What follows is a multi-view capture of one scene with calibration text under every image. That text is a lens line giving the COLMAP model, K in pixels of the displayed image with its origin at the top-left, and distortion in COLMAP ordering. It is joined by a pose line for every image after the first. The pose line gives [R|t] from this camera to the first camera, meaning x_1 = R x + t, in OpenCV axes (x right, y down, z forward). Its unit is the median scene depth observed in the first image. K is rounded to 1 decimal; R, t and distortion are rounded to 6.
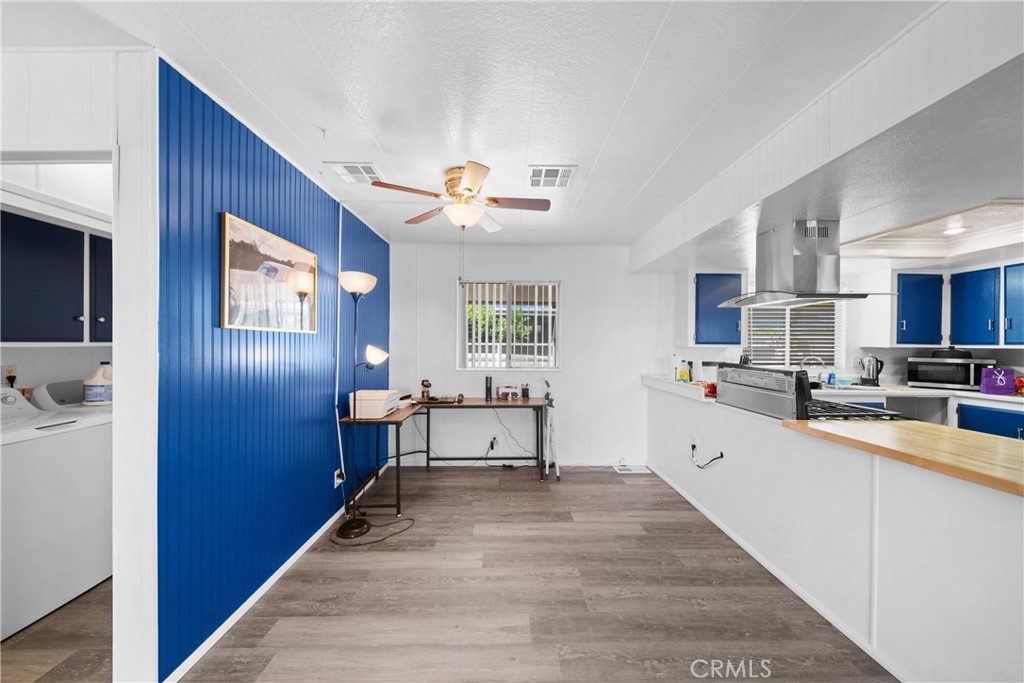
lens RADIAL K [[364.2, 0, 509.6], [0, 364.2, 342.8], [0, 0, 1]] dist [-0.001881, -0.000321]
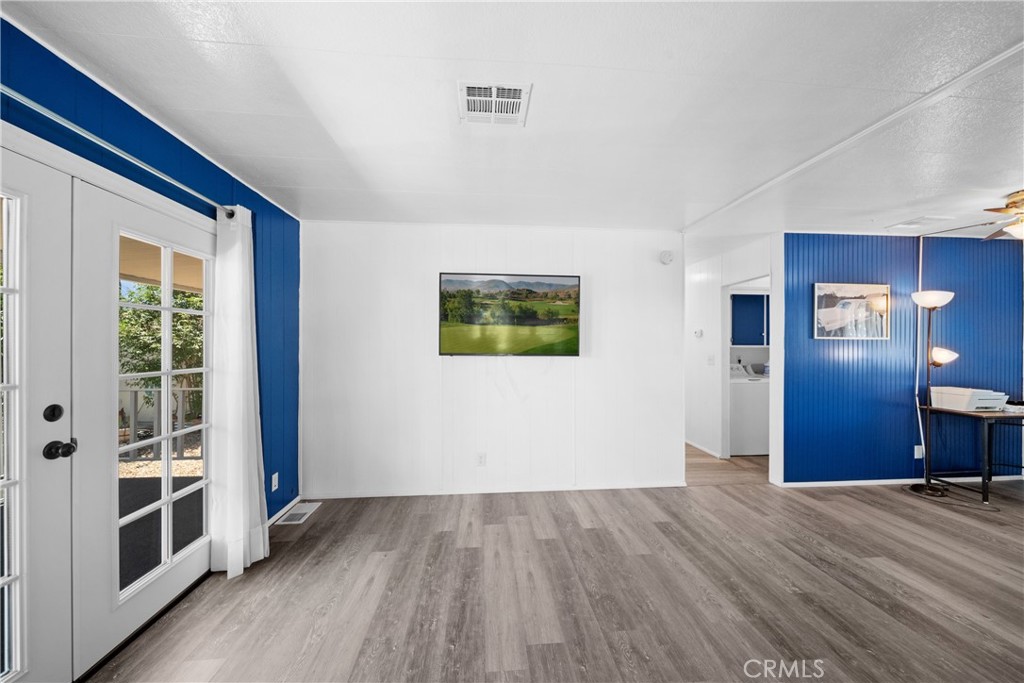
lens RADIAL K [[364.2, 0, 509.6], [0, 364.2, 342.8], [0, 0, 1]] dist [-0.001881, -0.000321]
pose [[0.078952, -0.003501, -0.996872, 0.525132], [-0.006384, 0.999972, -0.004017, 0.001435], [0.996858, 0.006682, 0.078928, -0.411653]]
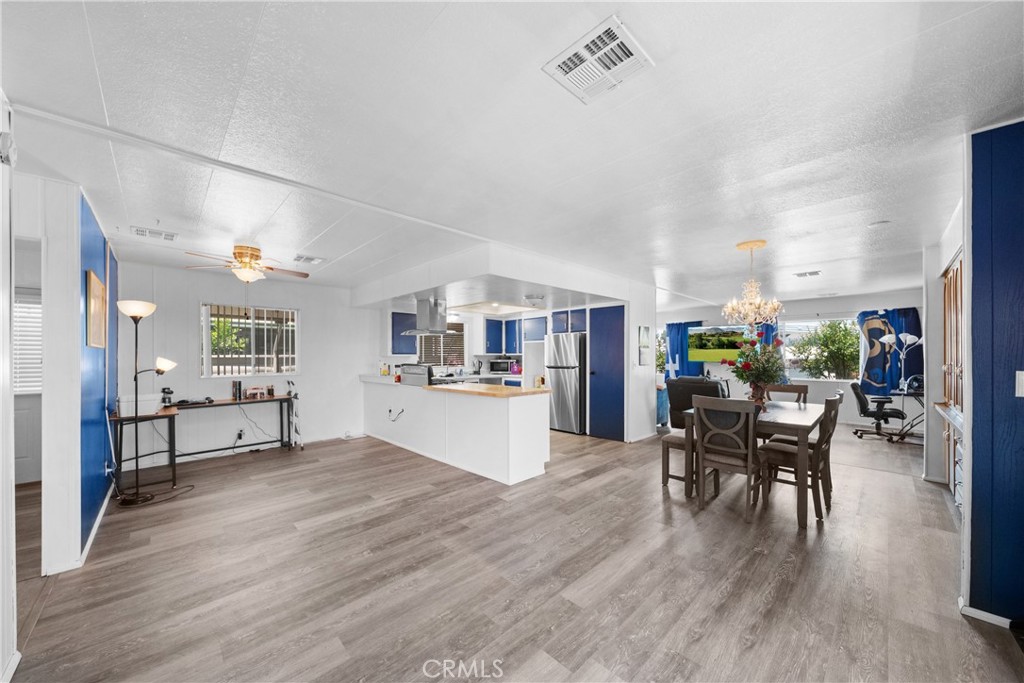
lens RADIAL K [[363.9, 0, 512.6], [0, 363.9, 352.8], [0, 0, 1]] dist [-0.002045, -0.000084]
pose [[0.722401, -0.005712, 0.691450, -0.252482], [0.008345, 0.999965, -0.000459, 0.002712], [-0.691424, 0.006102, 0.722424, -0.608036]]
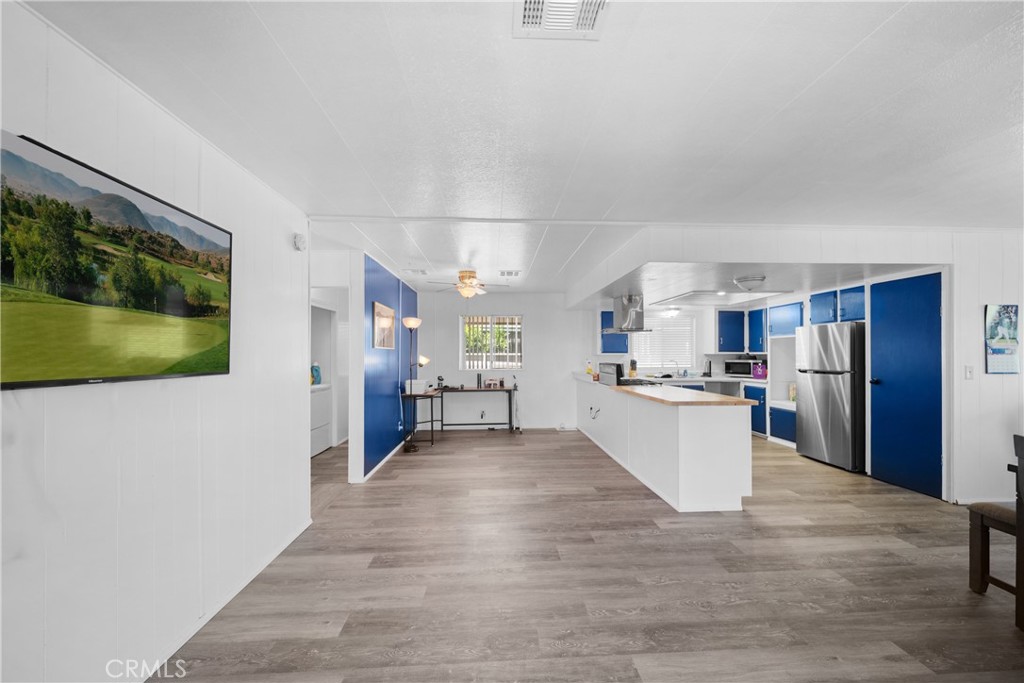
lens RADIAL K [[363.9, 0, 512.6], [0, 363.9, 352.8], [0, 0, 1]] dist [-0.002045, -0.000084]
pose [[0.998855, -0.007847, 0.047184, 0.017189], [0.007881, 0.999969, -0.000535, 0.000816], [-0.047178, 0.000906, 0.998886, -0.689633]]
